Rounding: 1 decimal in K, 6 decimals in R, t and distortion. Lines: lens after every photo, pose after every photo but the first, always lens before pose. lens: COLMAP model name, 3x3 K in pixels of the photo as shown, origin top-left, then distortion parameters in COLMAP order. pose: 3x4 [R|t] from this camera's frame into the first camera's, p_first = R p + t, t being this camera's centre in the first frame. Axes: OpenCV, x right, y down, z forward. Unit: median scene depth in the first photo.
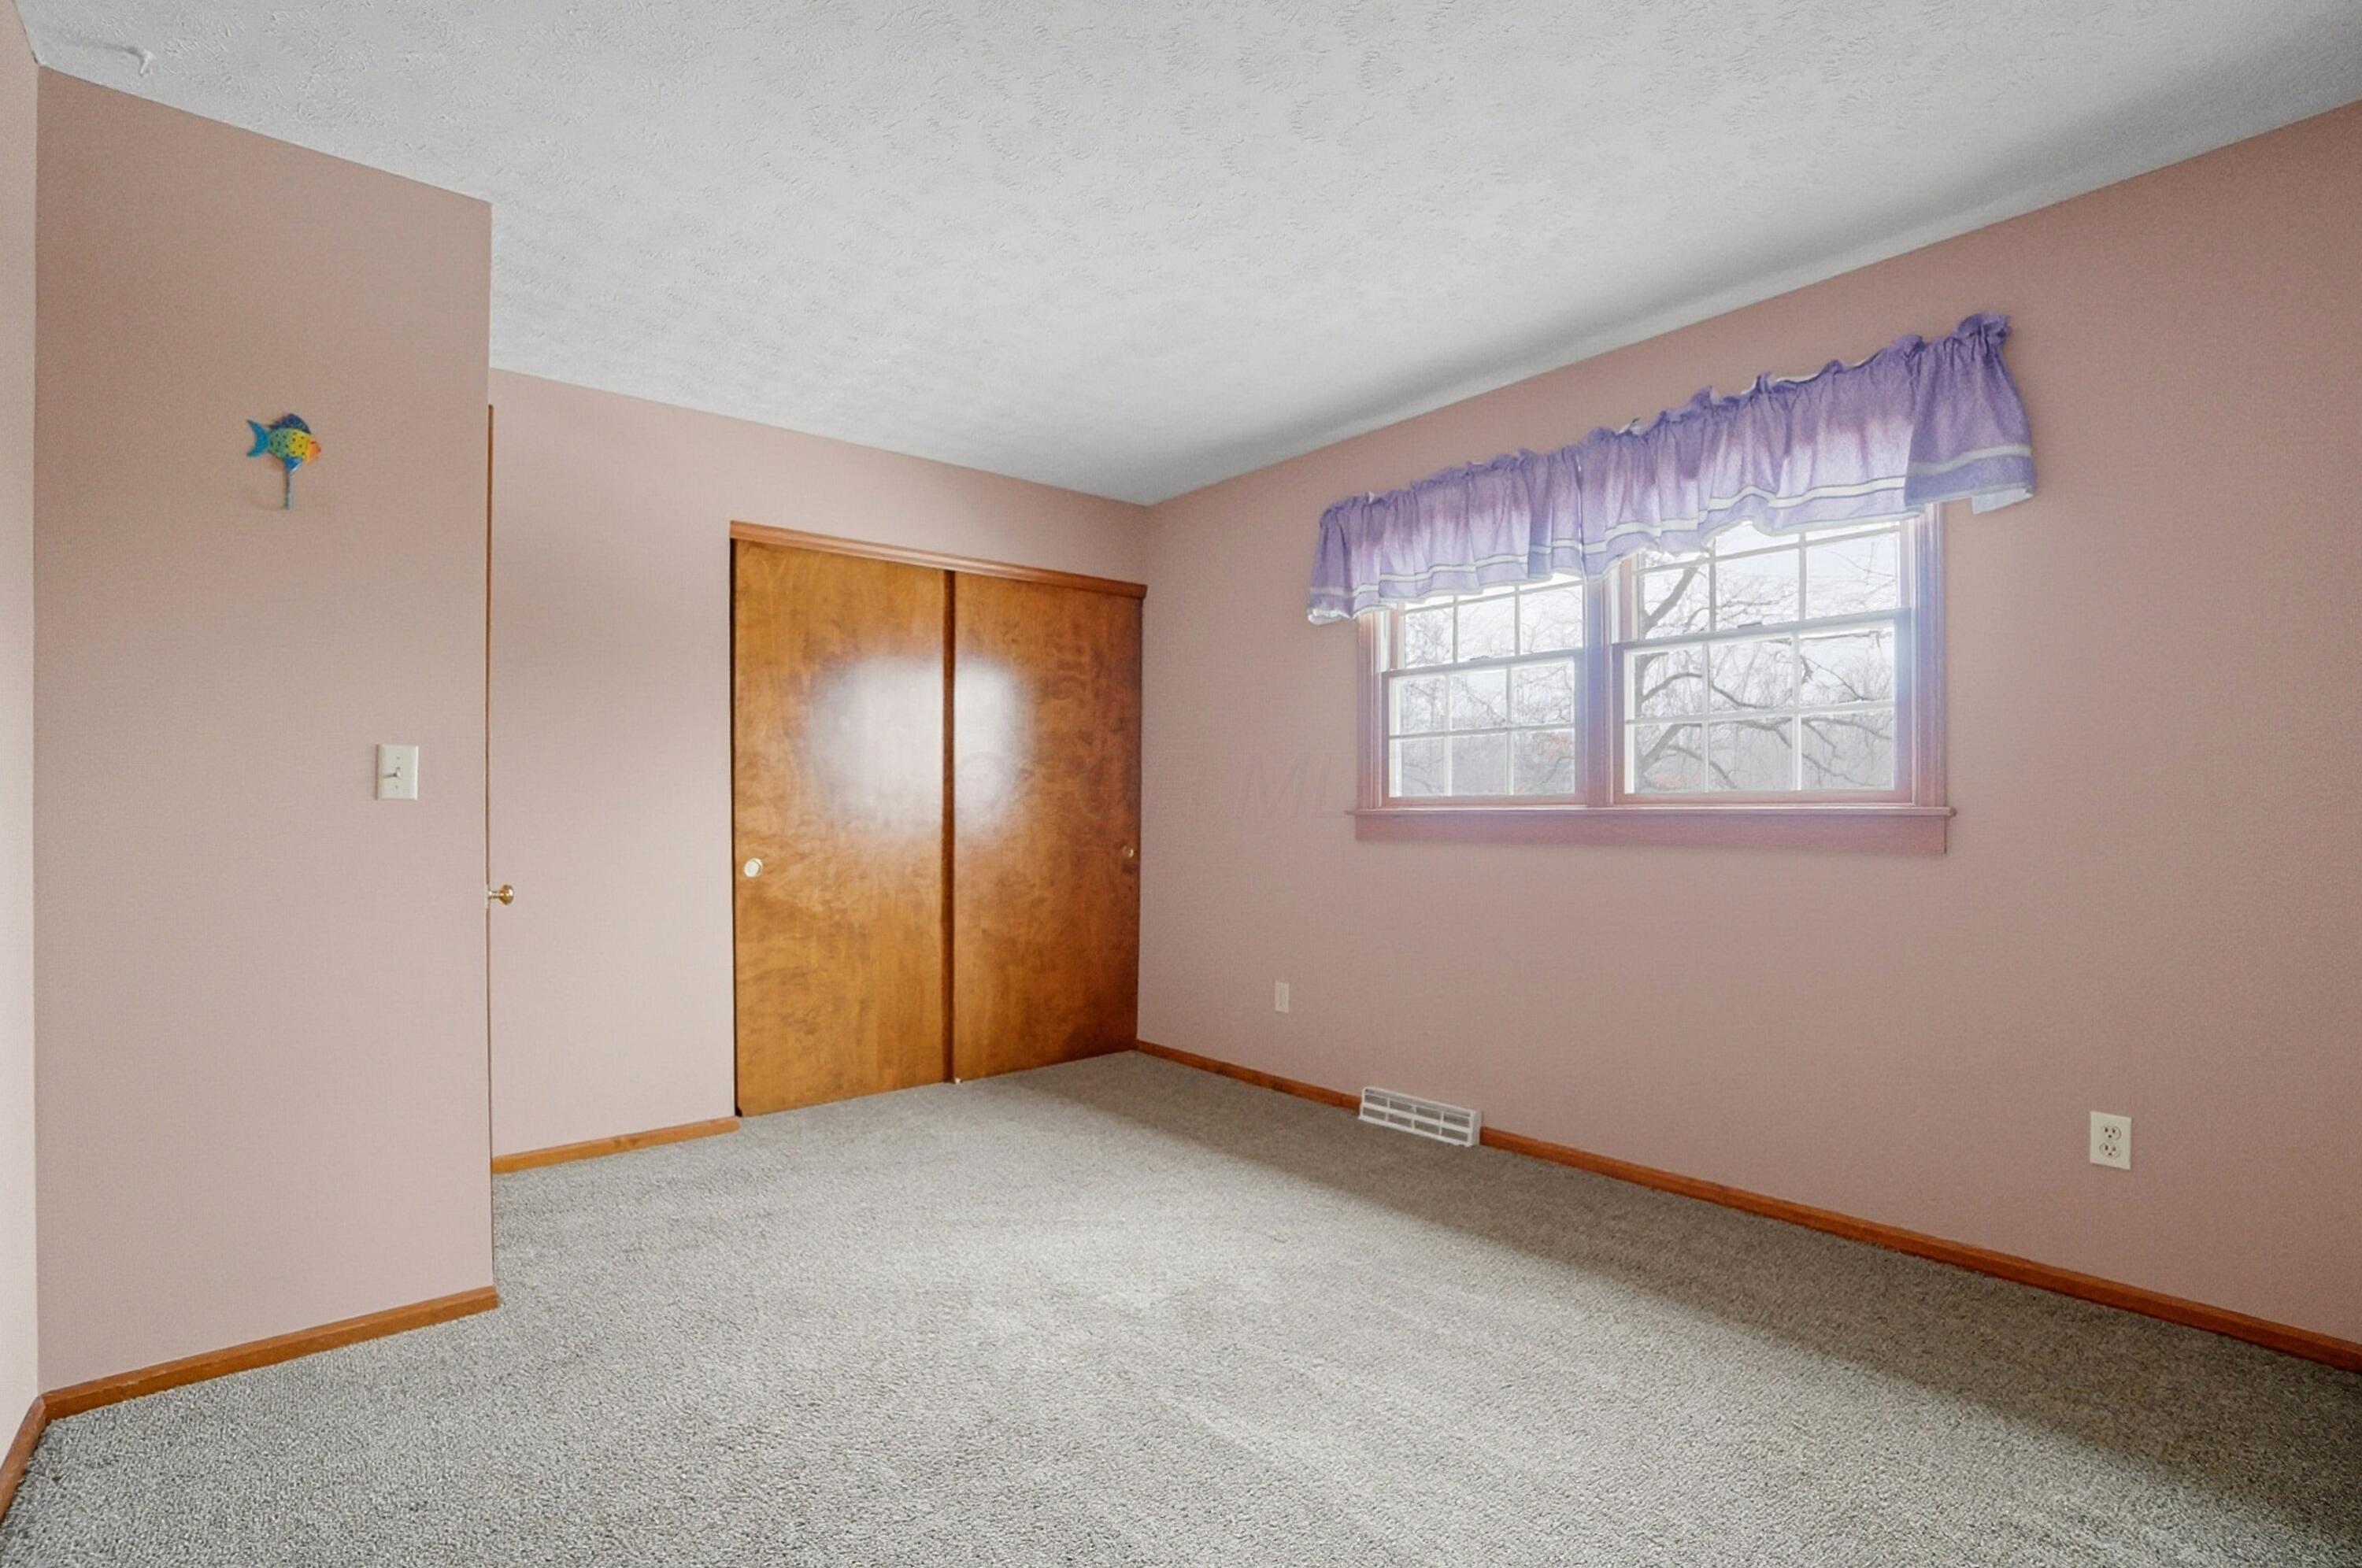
lens RADIAL K [[1069.4, 0, 1197.7], [0, 1069.4, 793.5], [0, 0, 1]] dist [-0.037543, 0.010383]
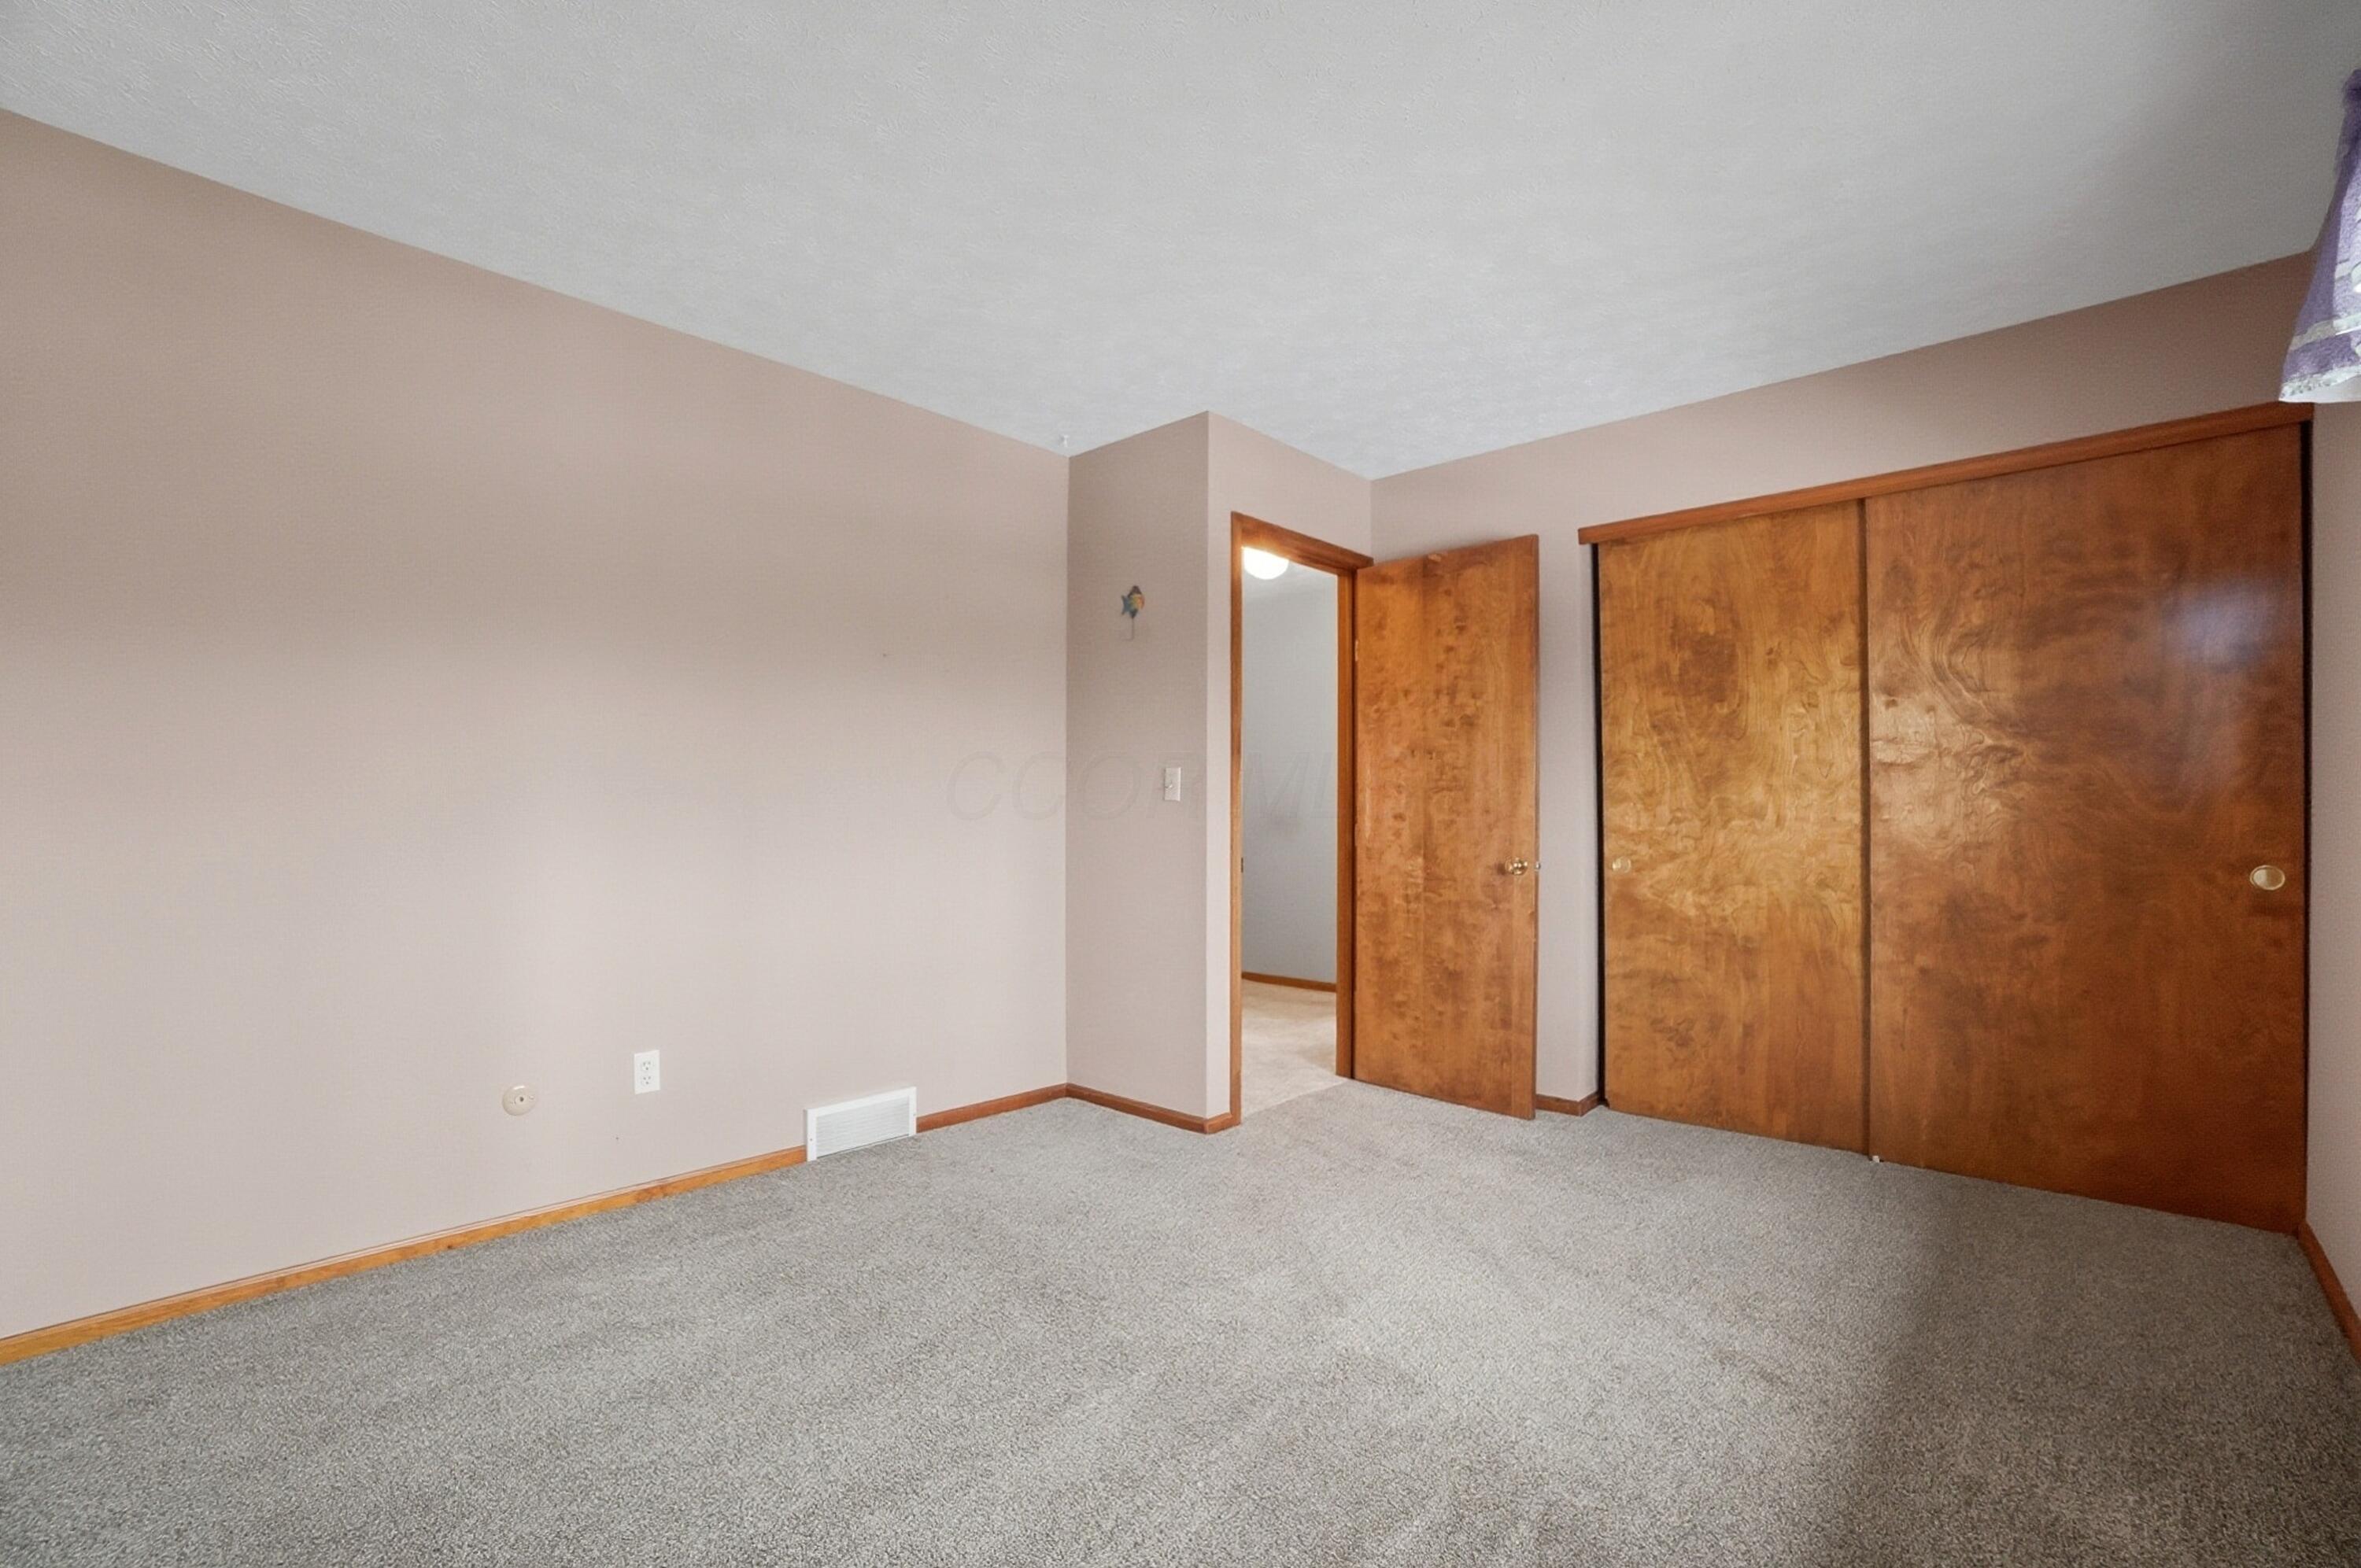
lens RADIAL K [[1068.9, 0, 1199.0], [0, 1068.9, 784.3], [0, 0, 1]] dist [-0.037543, 0.010383]
pose [[0.139161, -0.024227, -0.989973, 0.491761], [0.015550, 0.999631, -0.022277, 0.009939], [0.990148, -0.012294, 0.139486, 0.439856]]
